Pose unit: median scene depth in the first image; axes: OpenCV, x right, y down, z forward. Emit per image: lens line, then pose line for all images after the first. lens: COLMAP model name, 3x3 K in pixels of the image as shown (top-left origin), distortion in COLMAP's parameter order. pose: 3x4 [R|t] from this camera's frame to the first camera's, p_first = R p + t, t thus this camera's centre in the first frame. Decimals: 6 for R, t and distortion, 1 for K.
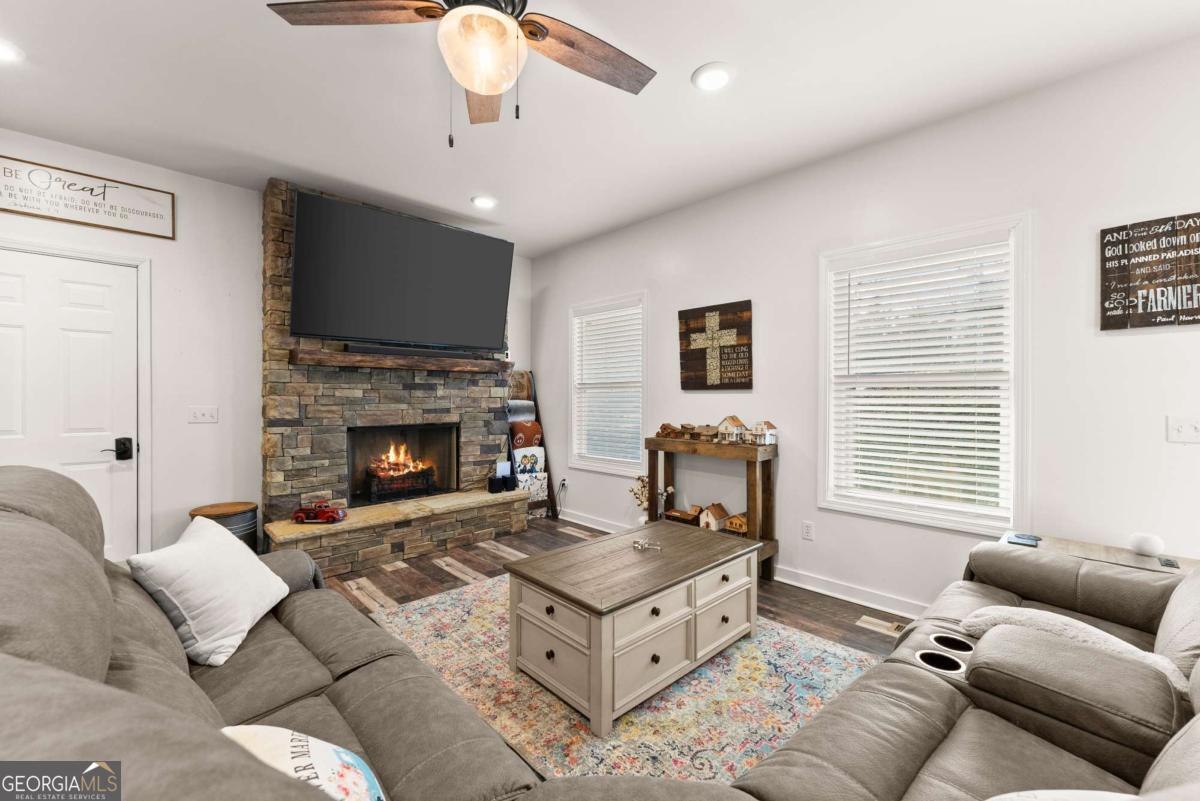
lens RADIAL K [[481.2, 0, 602.8], [0, 481.2, 397.0], [0, 0, 1]] dist [0.003049, -0.002023]
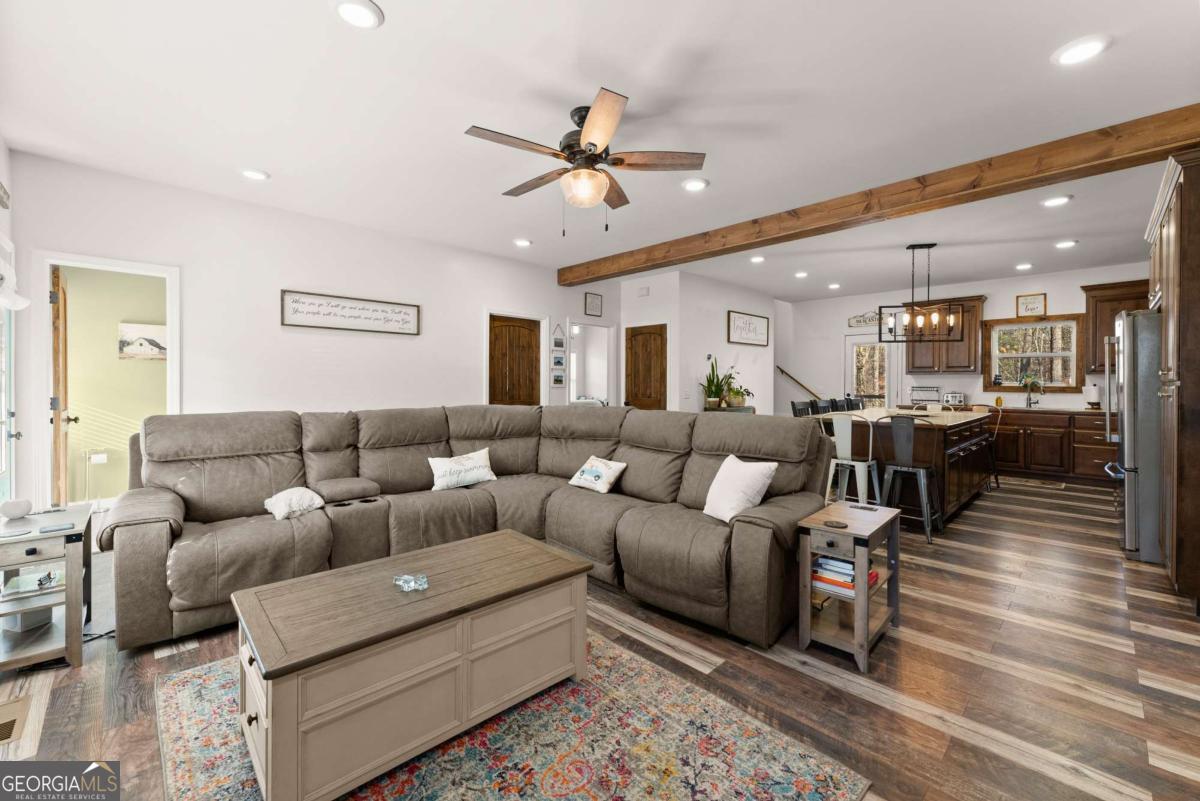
lens RADIAL K [[481.2, 0, 602.2], [0, 481.2, 383.1], [0, 0, 1]] dist [0.003049, -0.002023]
pose [[-0.999952, -0.009727, 0.001421, -0.127312], [-0.009721, 0.999942, 0.004648, -0.002964], [-0.001467, 0.004634, -0.999988, 1.114063]]
